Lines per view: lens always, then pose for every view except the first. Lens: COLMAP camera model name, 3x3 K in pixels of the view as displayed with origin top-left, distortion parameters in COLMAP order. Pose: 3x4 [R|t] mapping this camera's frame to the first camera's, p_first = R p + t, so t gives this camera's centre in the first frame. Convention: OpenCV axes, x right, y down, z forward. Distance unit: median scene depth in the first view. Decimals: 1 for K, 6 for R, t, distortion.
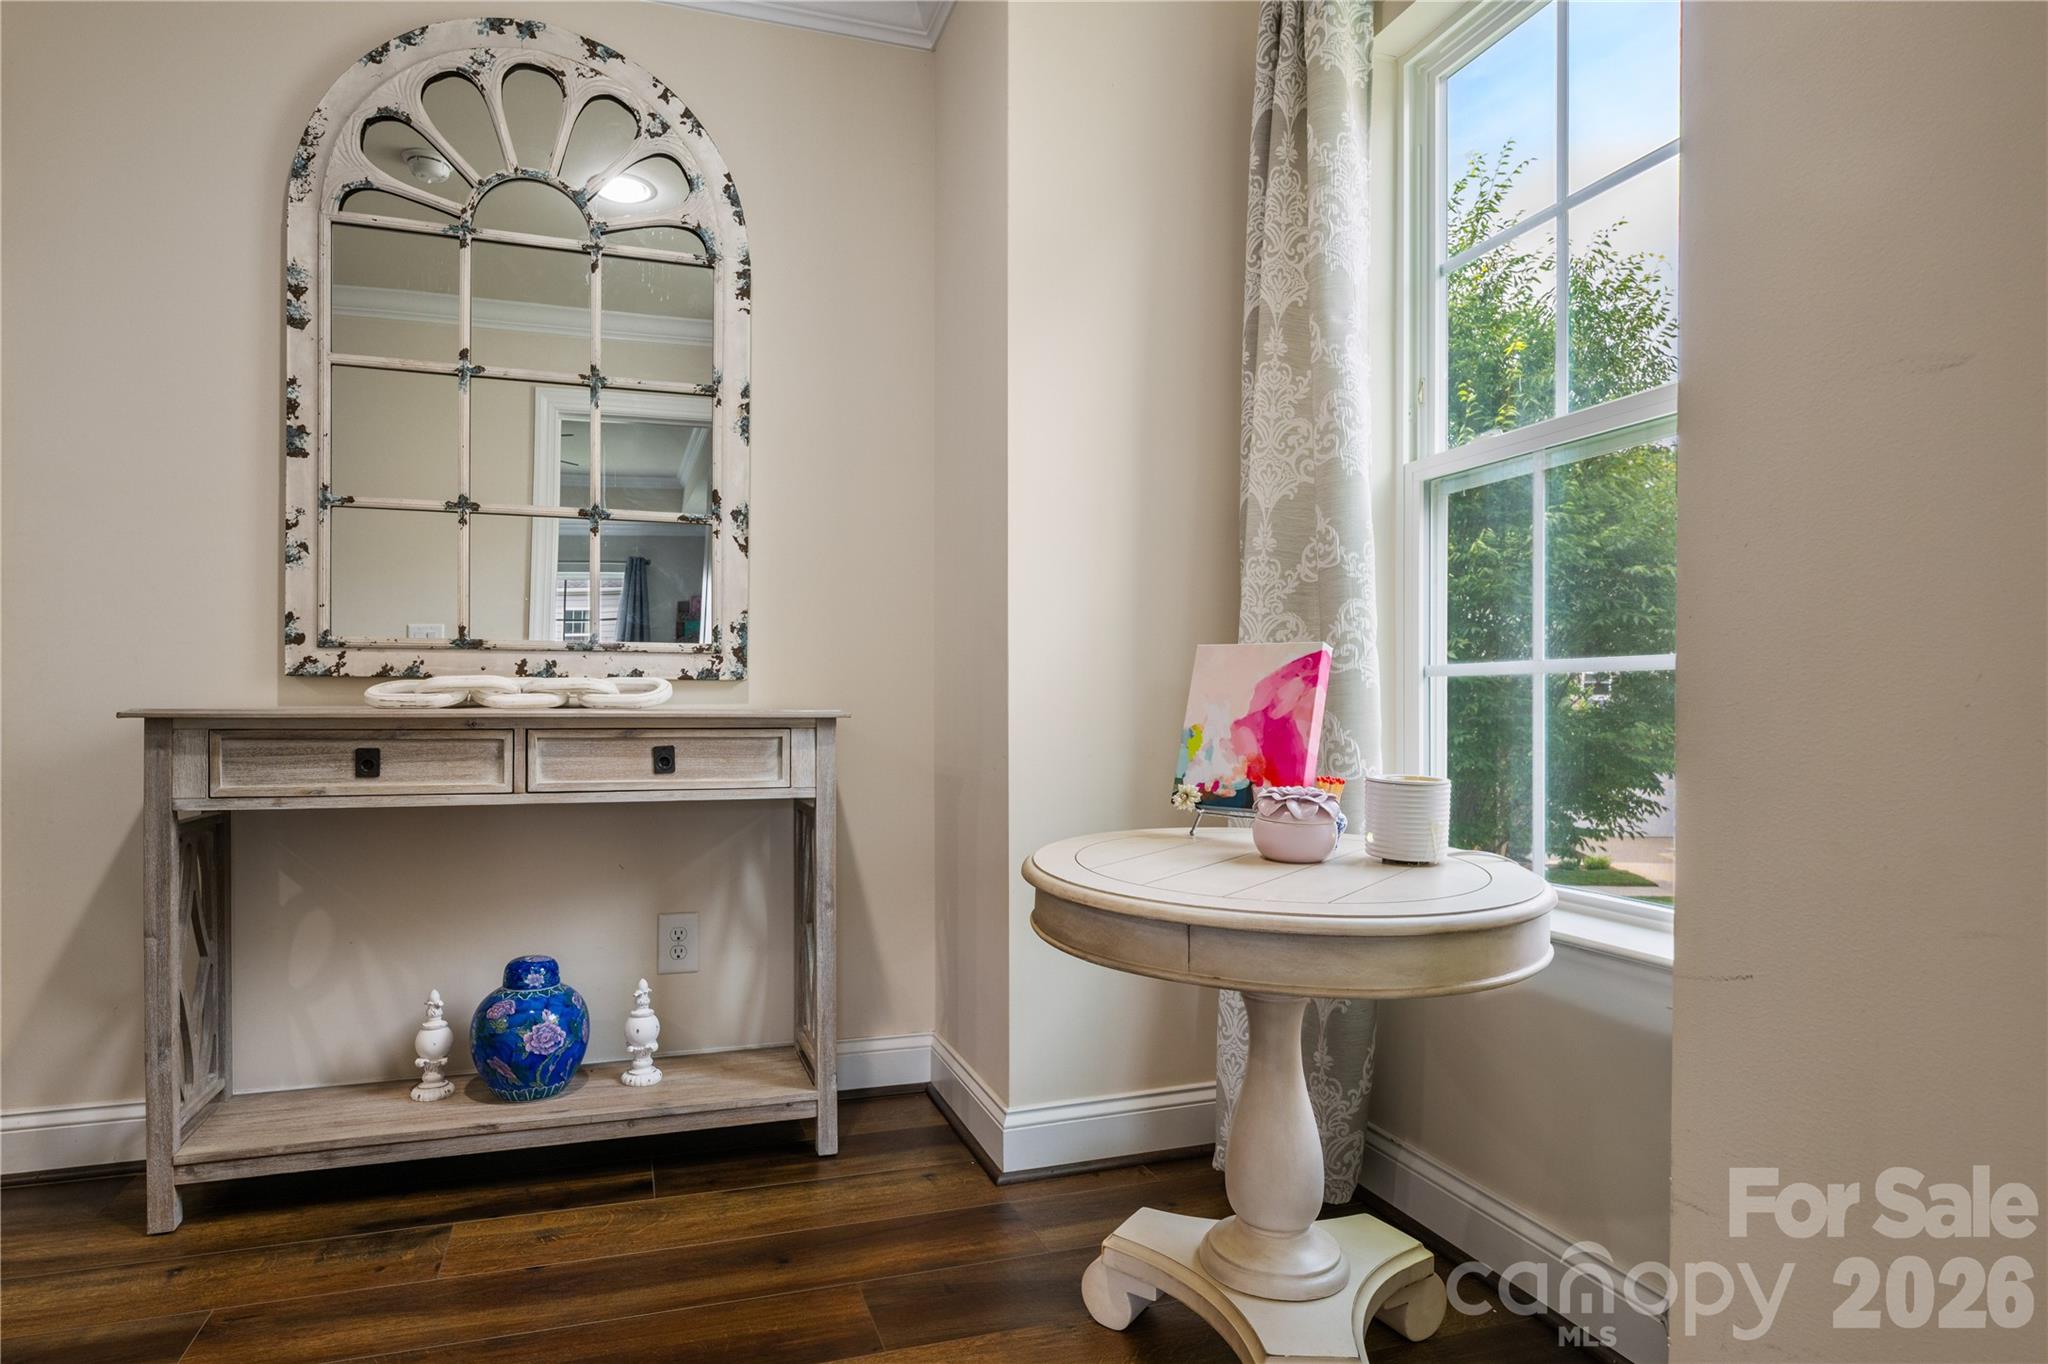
lens RADIAL K [[1064.7, 0, 1024.9], [0, 1064.7, 680.5], [0, 0, 1]] dist [-0.005224, 0.000132]
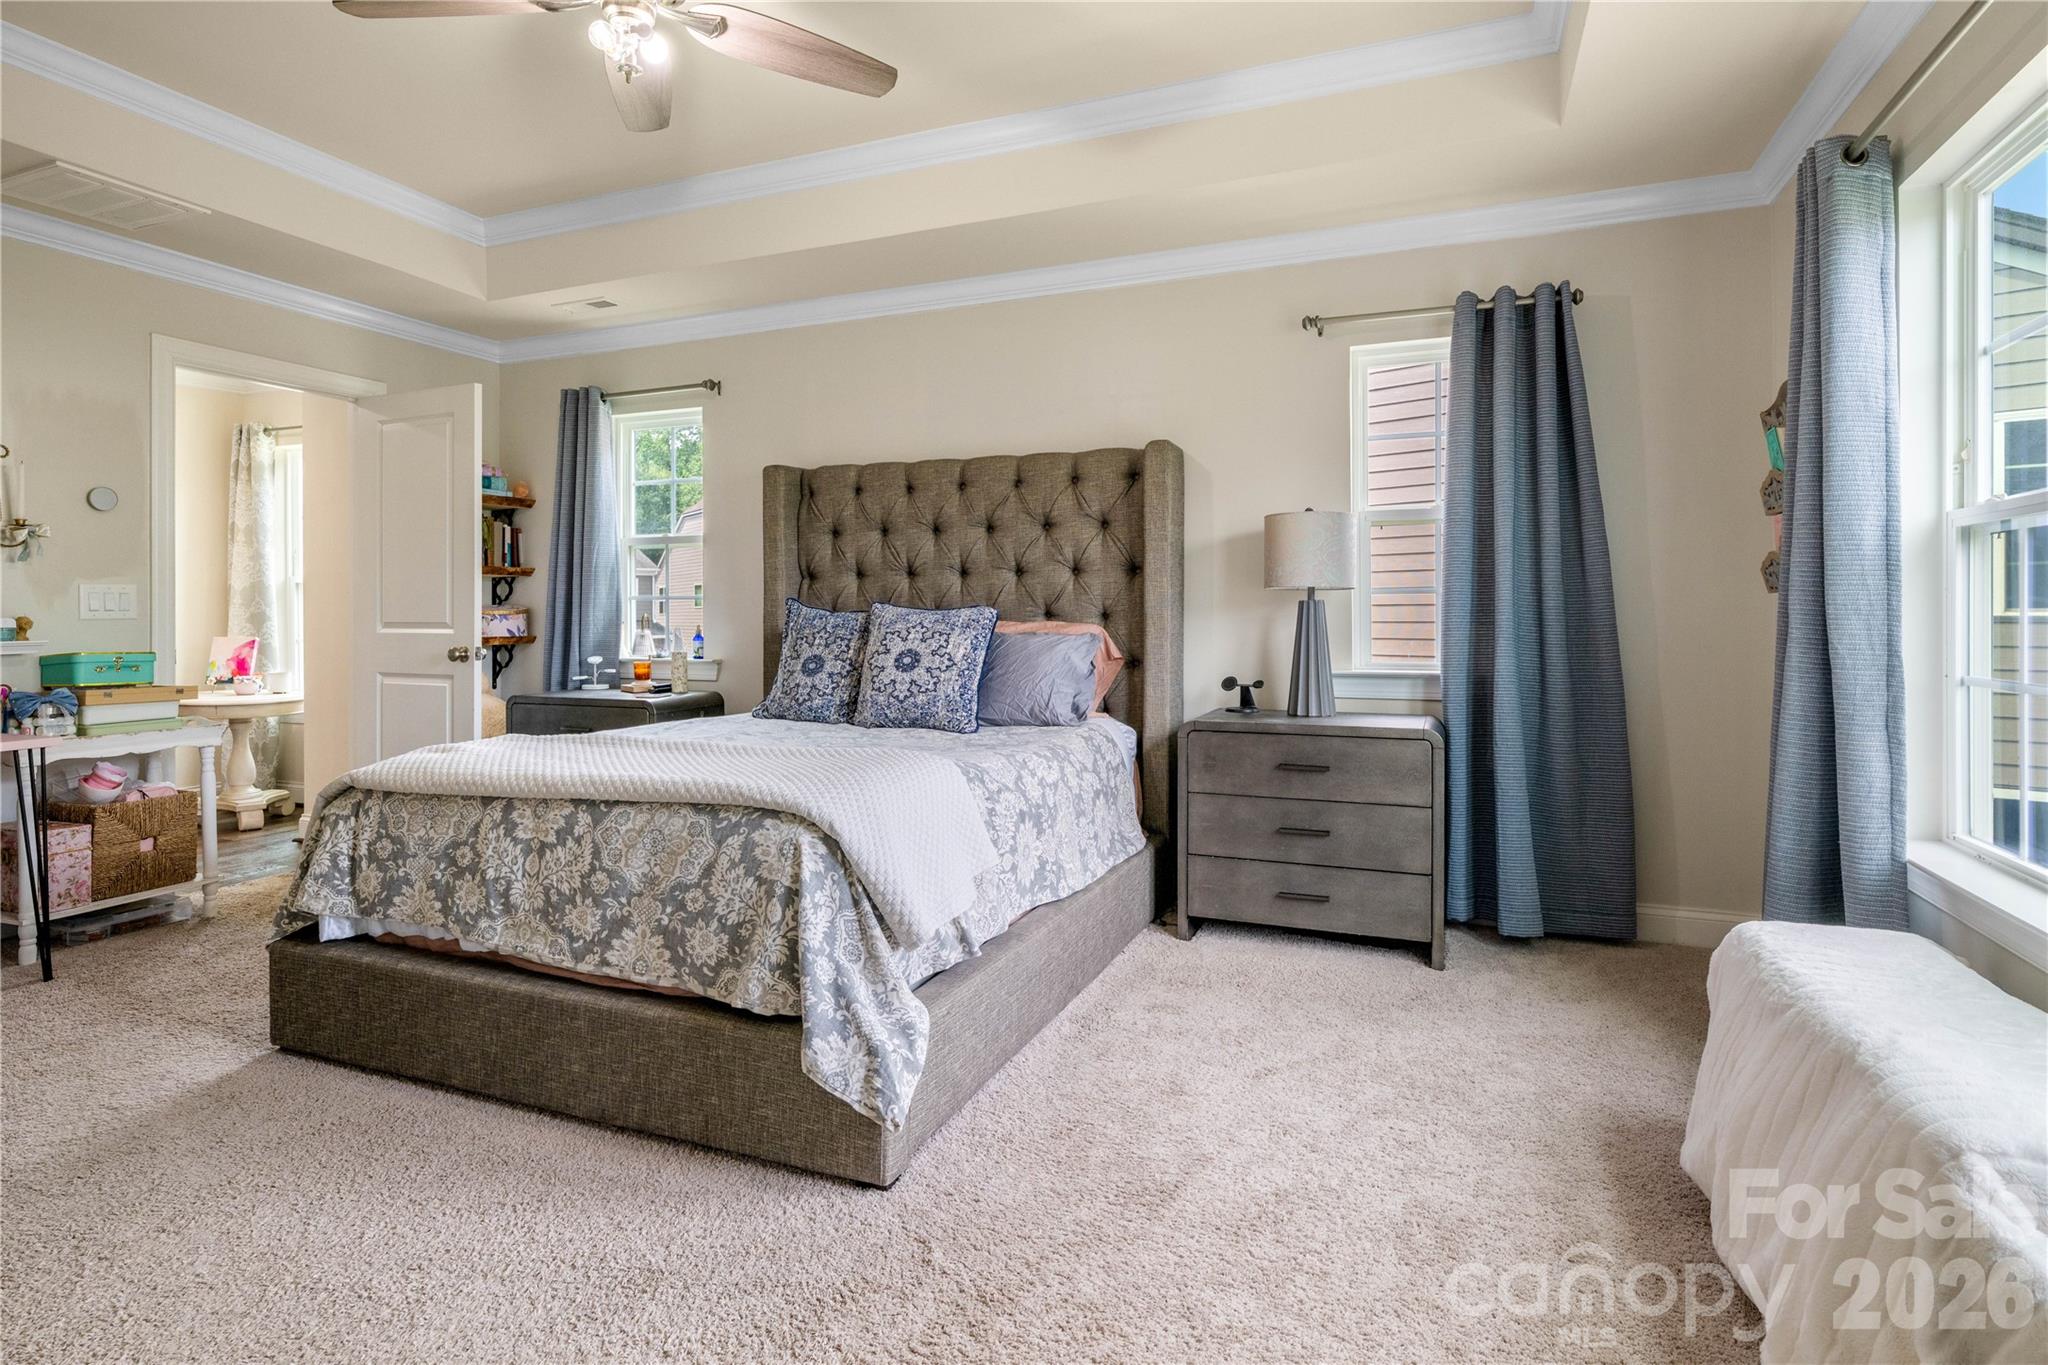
lens RADIAL K [[1064.7, 0, 1017.5], [0, 1064.7, 632.8], [0, 0, 1]] dist [-0.005224, 0.000132]
pose [[0.672653, -0.014571, 0.739815, -0.578159], [0.003755, 0.999860, 0.016278, -0.086026], [-0.739948, -0.008172, 0.672614, -2.974205]]
